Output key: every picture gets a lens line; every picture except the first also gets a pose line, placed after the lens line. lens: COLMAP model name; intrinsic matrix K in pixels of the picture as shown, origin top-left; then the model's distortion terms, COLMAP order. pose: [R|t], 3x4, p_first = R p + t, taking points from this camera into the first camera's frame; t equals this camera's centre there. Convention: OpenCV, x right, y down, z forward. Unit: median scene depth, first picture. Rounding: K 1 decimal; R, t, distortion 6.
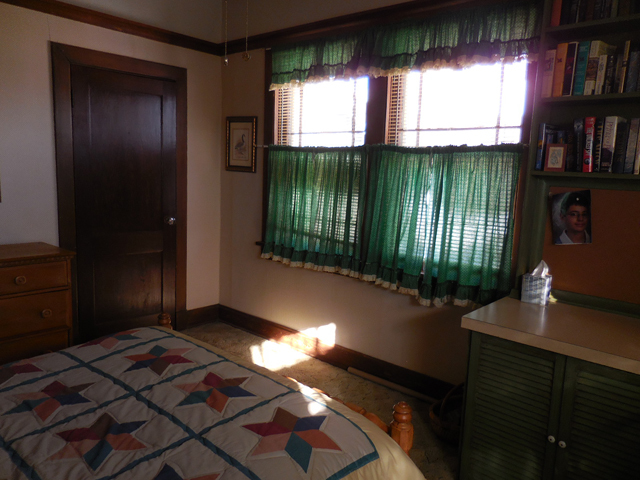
lens RADIAL K [[491.8, 0, 317.2], [0, 491.8, 240.6], [0, 0, 1]] dist [-0.001710, 0.018428]
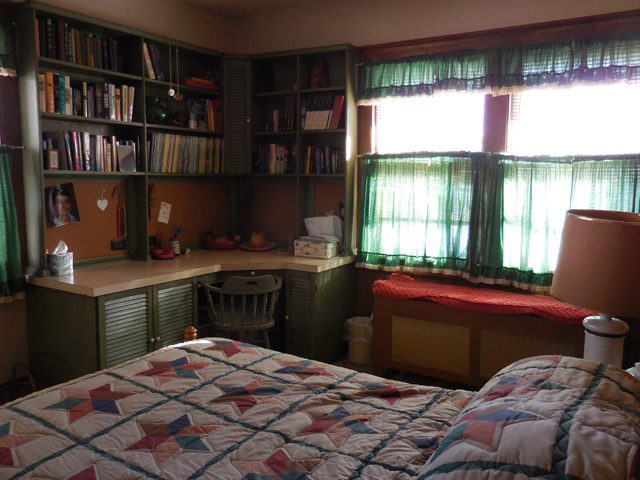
lens RADIAL K [[559.6, 0, 318.6], [0, 559.6, 241.2], [0, 0, 1]] dist [-0.013790, -0.003138]
pose [[-0.185166, -0.157325, 0.970032, -1.430804], [0.119257, 0.976209, 0.181091, -0.187001], [-0.975444, 0.149215, -0.161998, 0.775948]]
